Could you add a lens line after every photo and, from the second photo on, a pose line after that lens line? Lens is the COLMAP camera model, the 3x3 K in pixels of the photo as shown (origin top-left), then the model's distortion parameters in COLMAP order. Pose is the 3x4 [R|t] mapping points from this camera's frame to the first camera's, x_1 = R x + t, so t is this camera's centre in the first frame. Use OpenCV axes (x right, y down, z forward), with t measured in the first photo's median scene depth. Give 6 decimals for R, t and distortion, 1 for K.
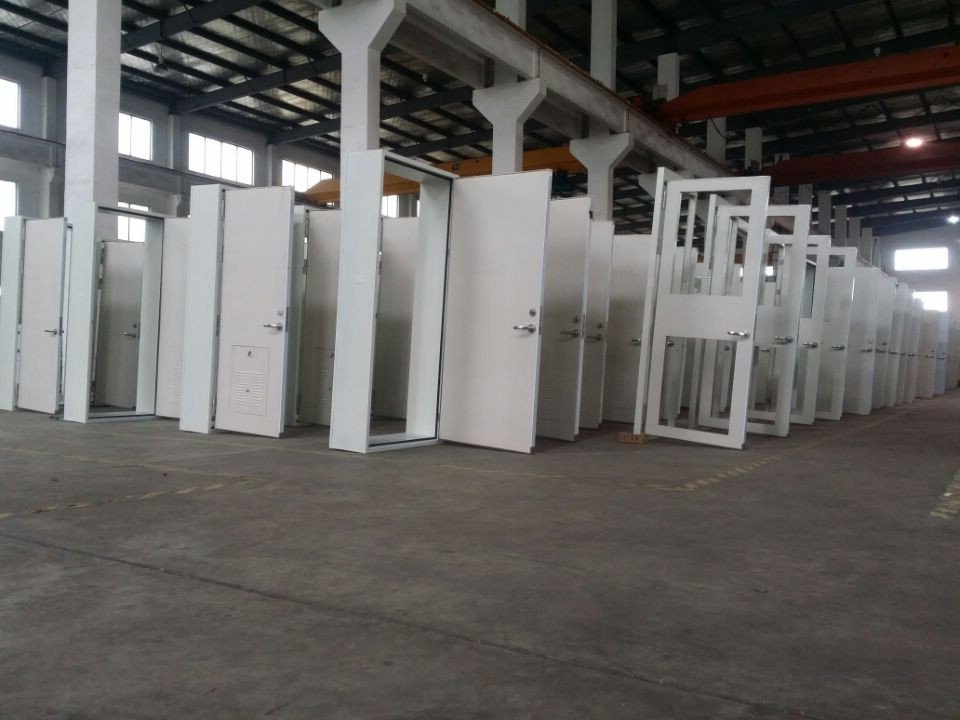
lens RADIAL K [[838.2, 0, 480.0], [0, 838.2, 360.0], [0, 0, 1]] dist [0.076243, -0.293999]
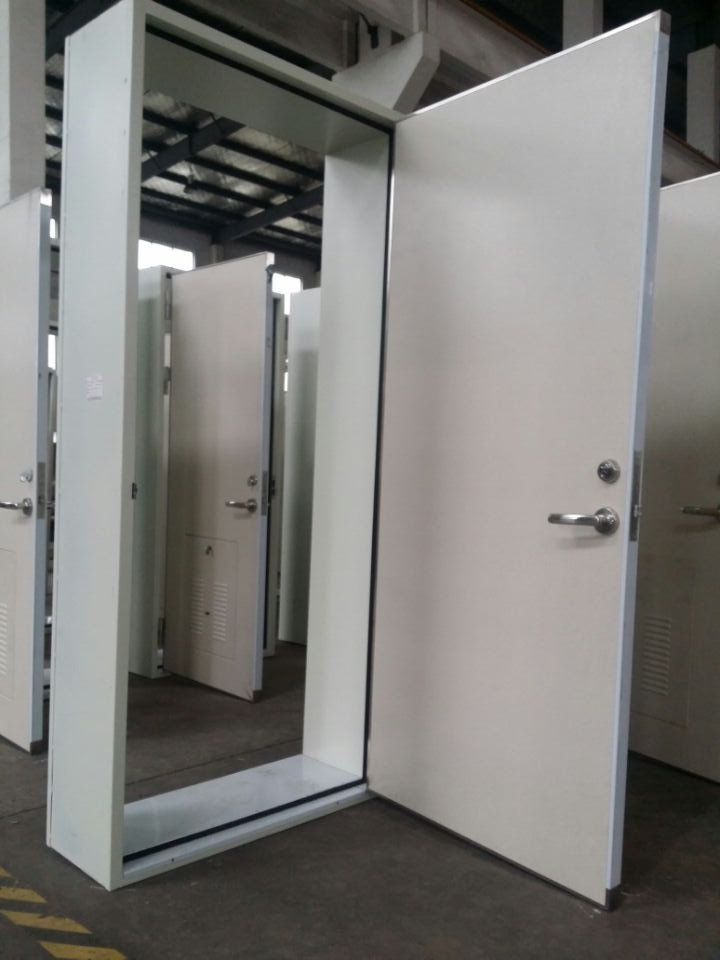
lens RADIAL K [[838.2, 0, 361.1], [0, 838.2, 519.7], [0, 0, 1]] dist [0.076243, -0.293999]
pose [[0.973345, -0.001330, -0.229341, 0.009225], [0.007480, 0.999635, 0.025951, -0.009894], [0.229222, -0.026975, 0.973000, 0.138119]]
